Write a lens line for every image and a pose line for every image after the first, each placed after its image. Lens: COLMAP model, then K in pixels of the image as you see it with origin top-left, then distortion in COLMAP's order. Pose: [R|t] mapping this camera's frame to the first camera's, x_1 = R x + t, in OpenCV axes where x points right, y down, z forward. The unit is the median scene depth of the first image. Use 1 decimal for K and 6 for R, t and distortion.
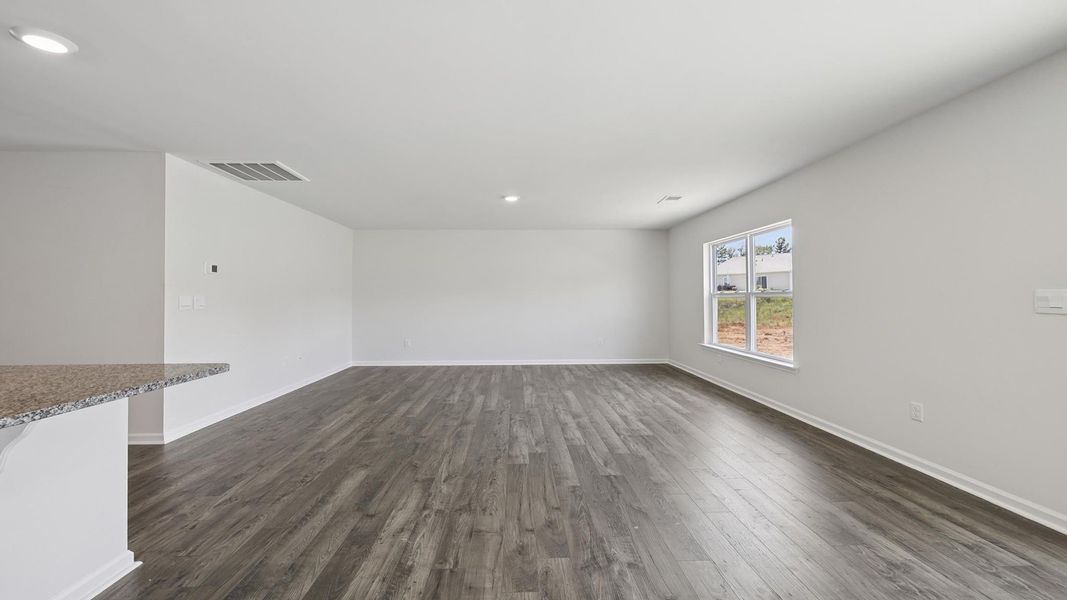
lens RADIAL K [[449.6, 0, 529.6], [0, 449.6, 295.5], [0, 0, 1]] dist [0.001892, 0.000276]
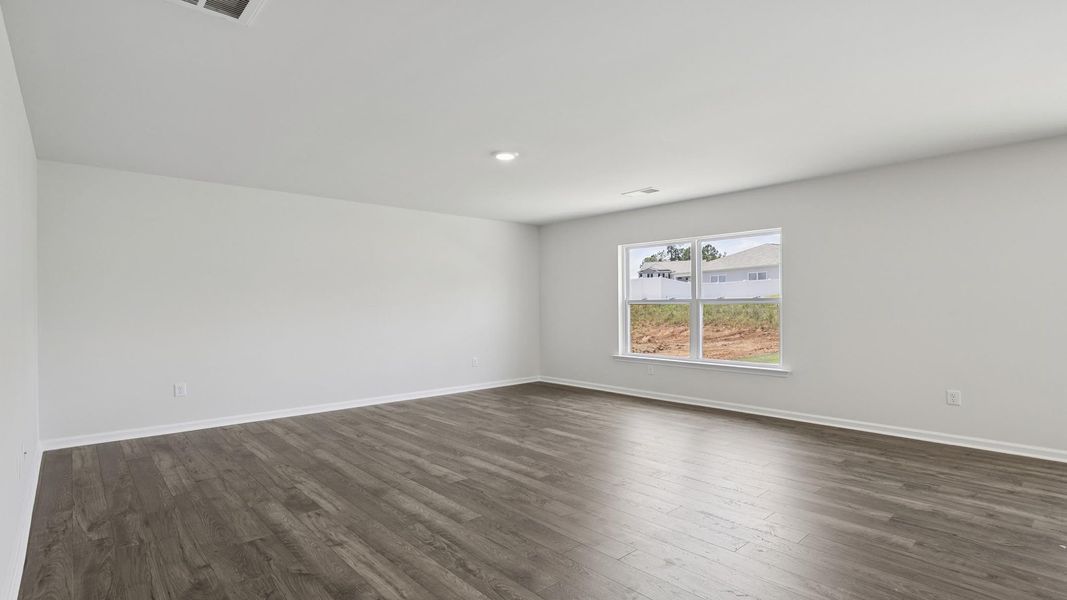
lens RADIAL K [[516.1, 0, 529.8], [0, 516.1, 304.6], [0, 0, 1]] dist [-0.002017, -0.000267]
pose [[0.765403, -0.001500, 0.643549, -0.809484], [-0.000025, 0.999997, 0.002361, 0.005745], [-0.643551, -0.001823, 0.765401, 0.609593]]
